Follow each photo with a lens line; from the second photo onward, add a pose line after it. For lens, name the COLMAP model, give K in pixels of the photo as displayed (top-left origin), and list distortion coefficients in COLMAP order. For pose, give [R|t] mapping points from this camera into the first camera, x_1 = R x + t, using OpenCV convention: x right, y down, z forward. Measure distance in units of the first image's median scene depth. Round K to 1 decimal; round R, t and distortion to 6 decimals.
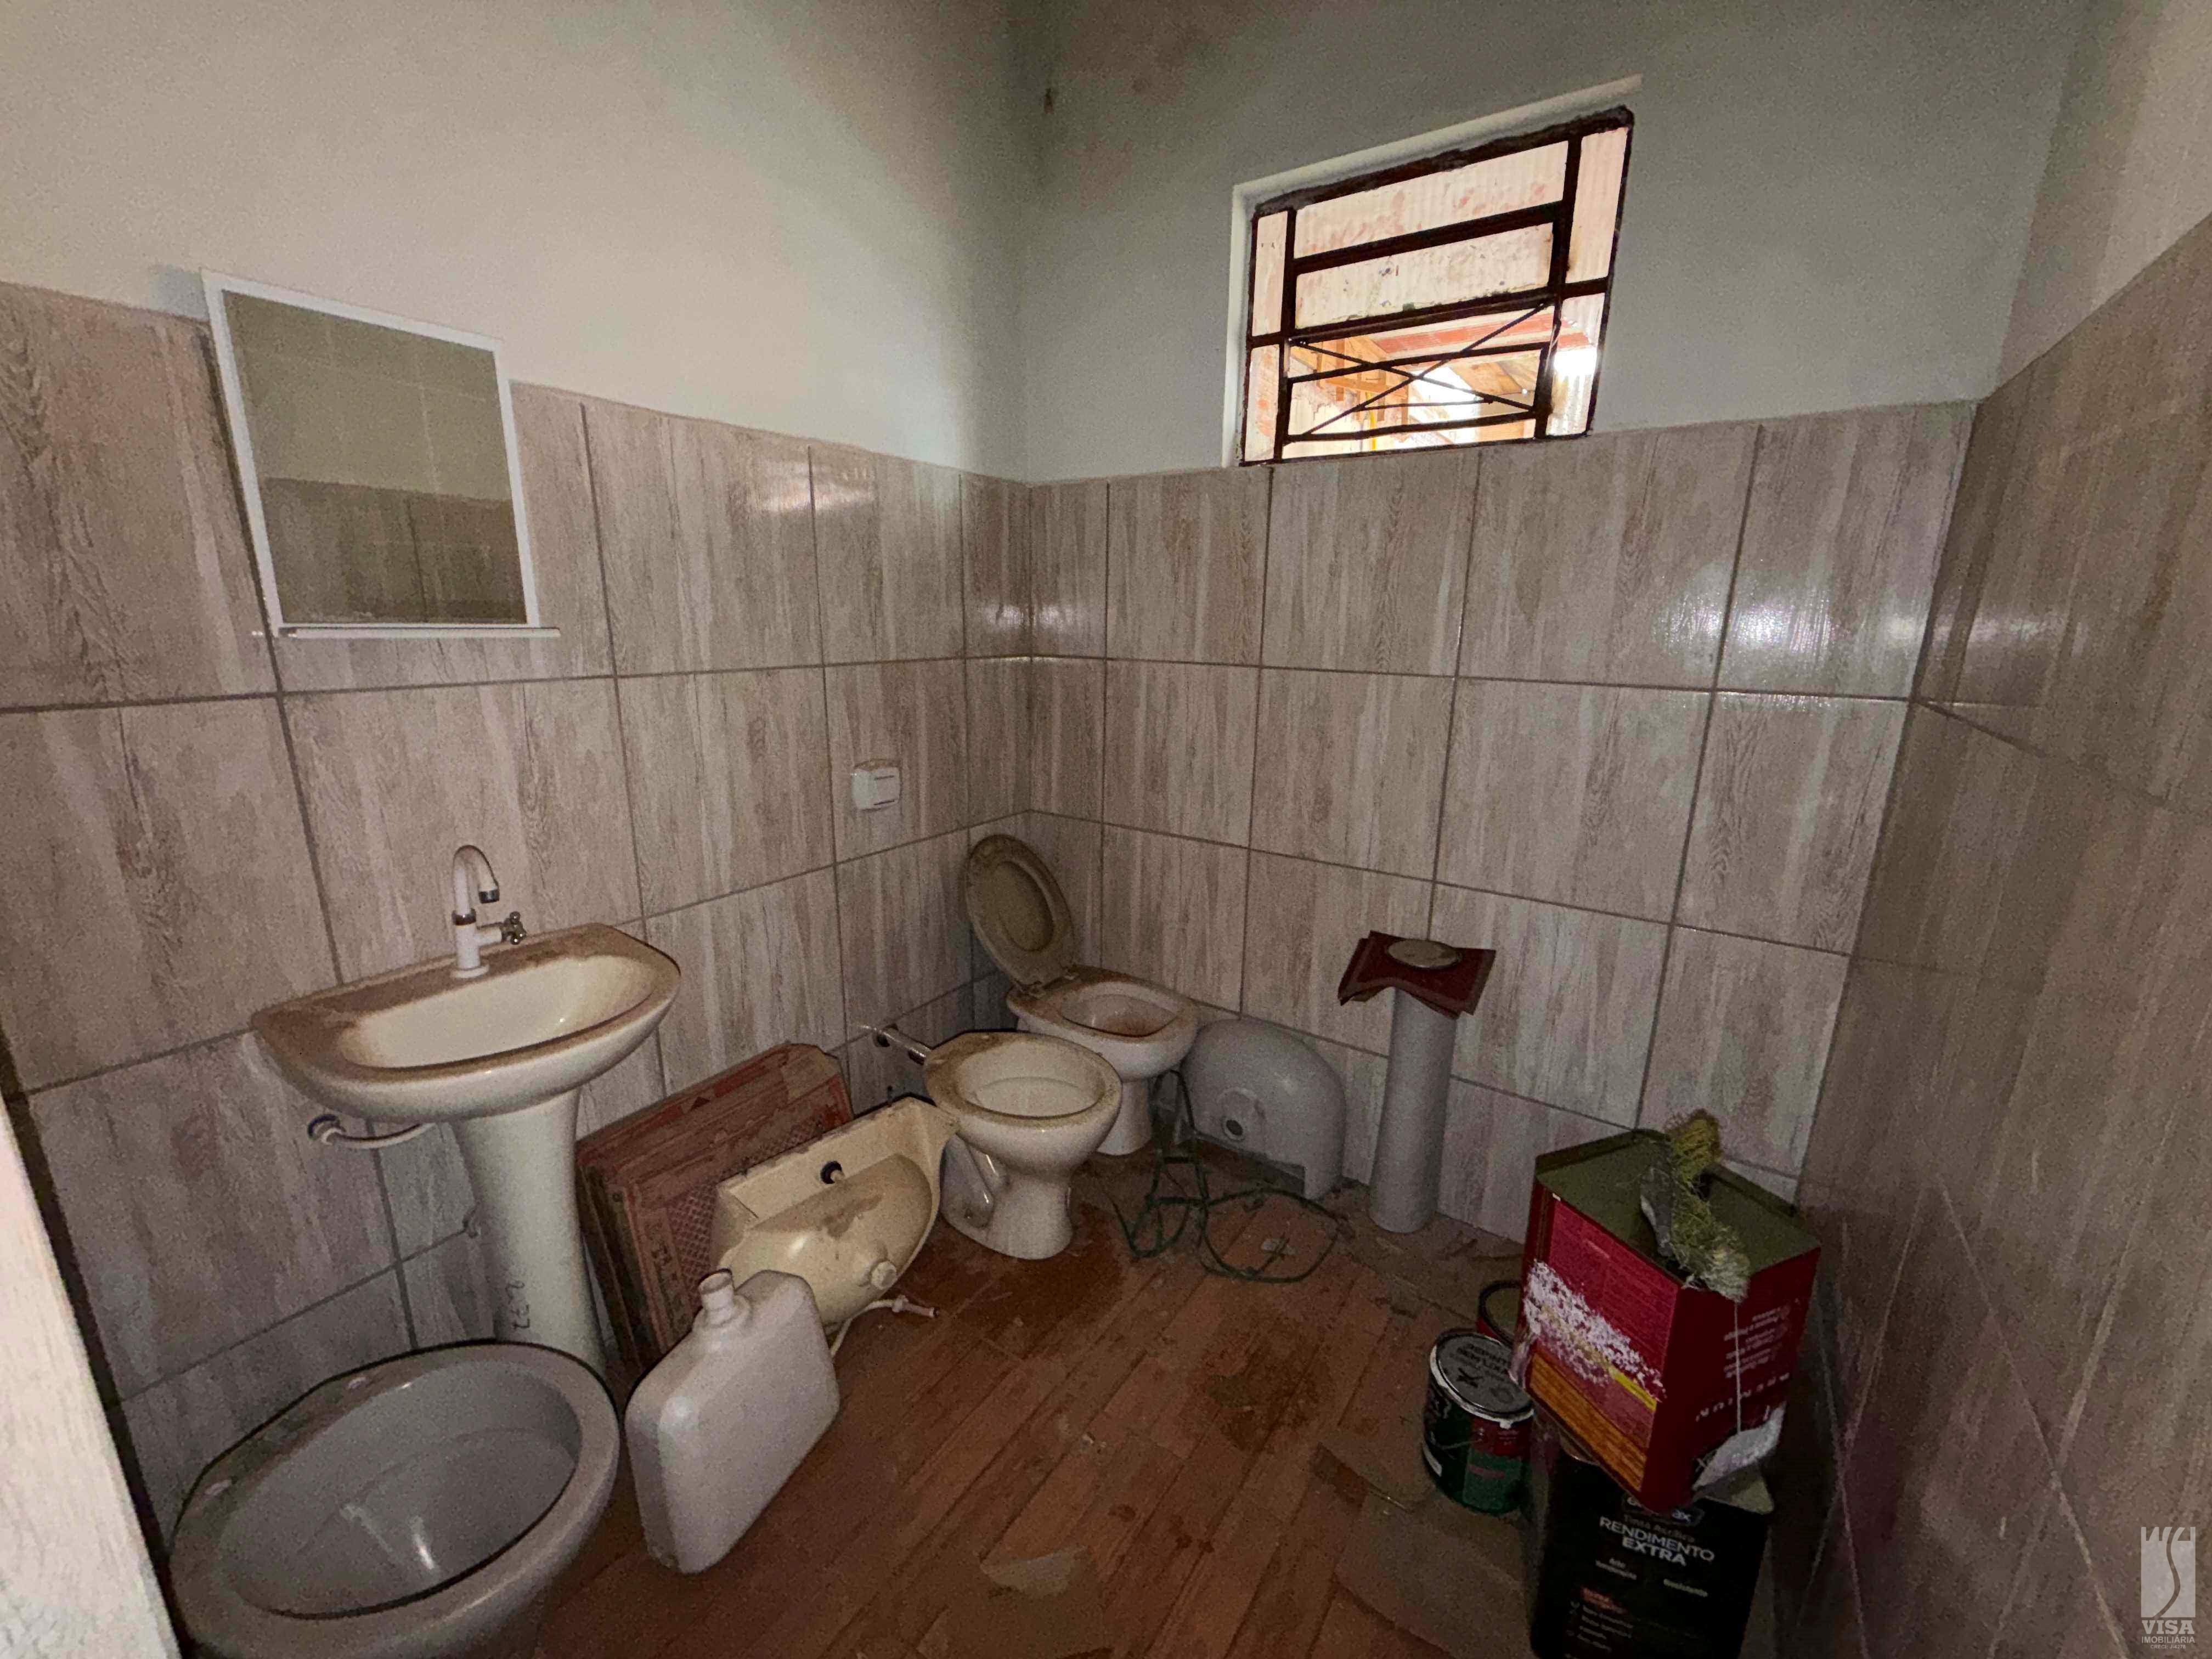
lens RADIAL K [[880.1, 0, 1106.8], [0, 880.1, 832.3], [0, 0, 1]] dist [-0.000465, 0.000258]
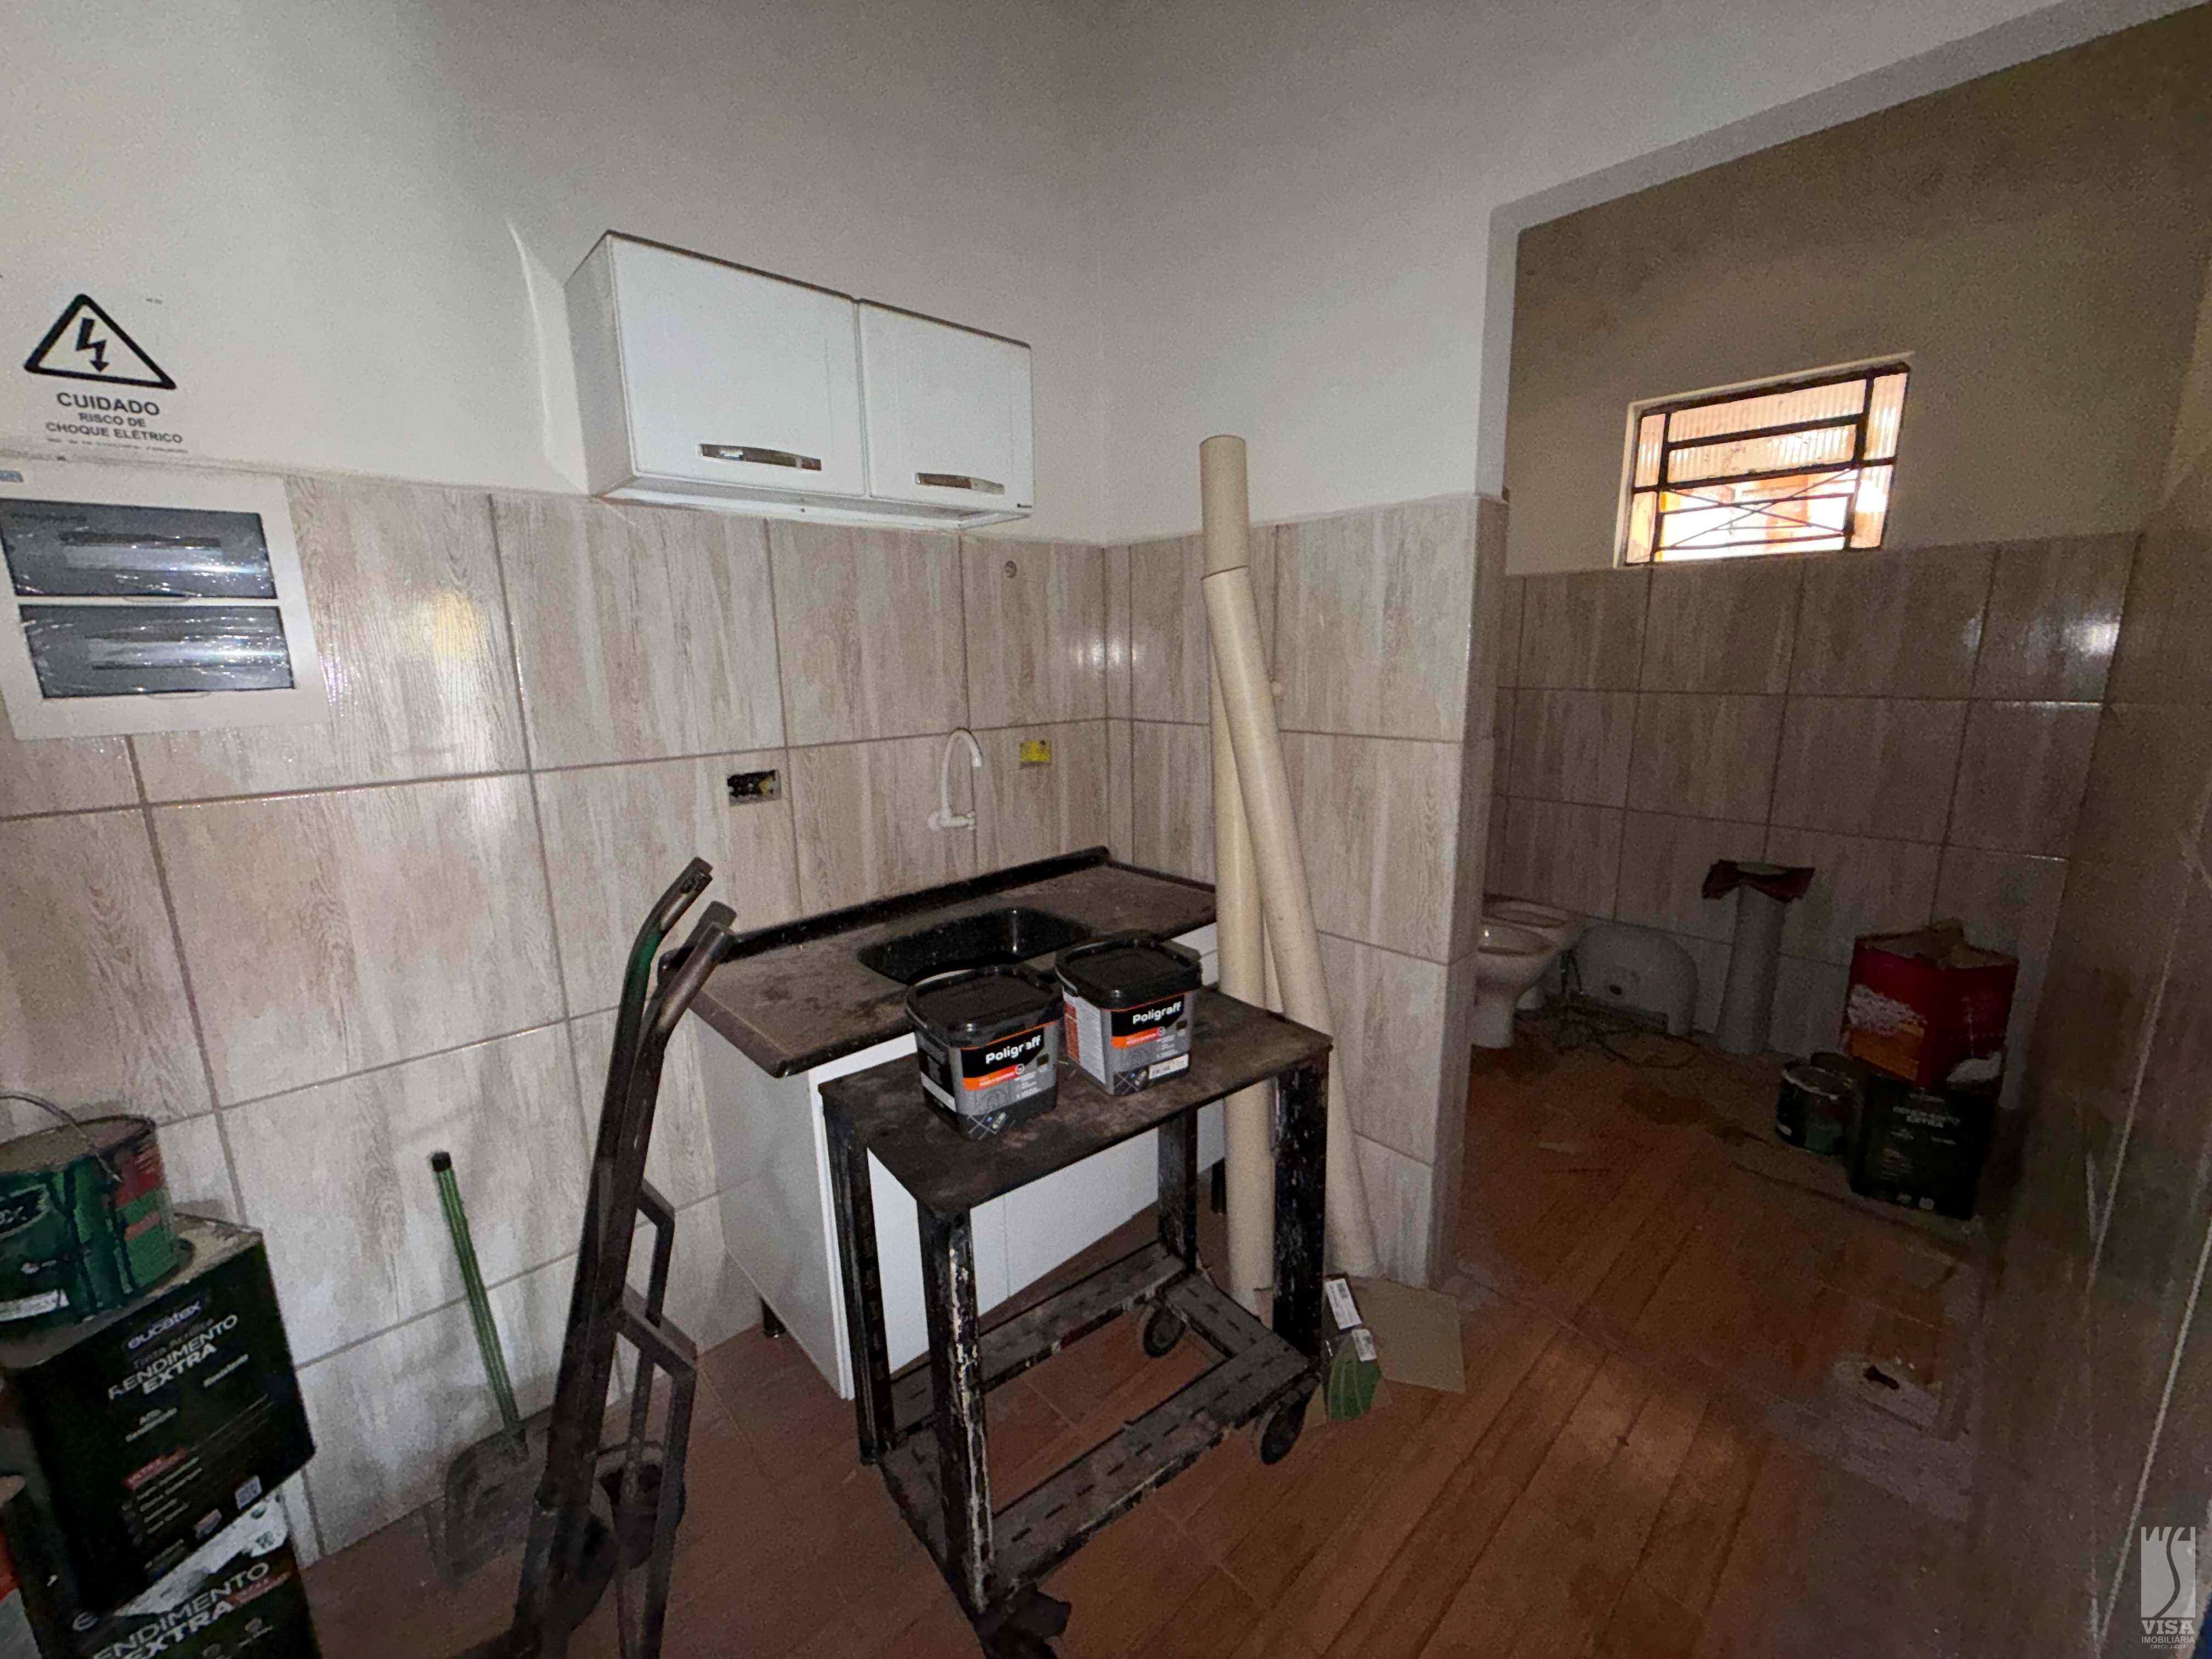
lens RADIAL K [[880.1, 0, 1110.3], [0, 880.1, 827.4], [0, 0, 1]] dist [-0.000465, 0.000258]
pose [[0.976143, 0.019206, -0.216276, -0.486233], [-0.029060, 0.998675, -0.042472, 0.179872], [0.215174, 0.047744, 0.975408, -0.876676]]
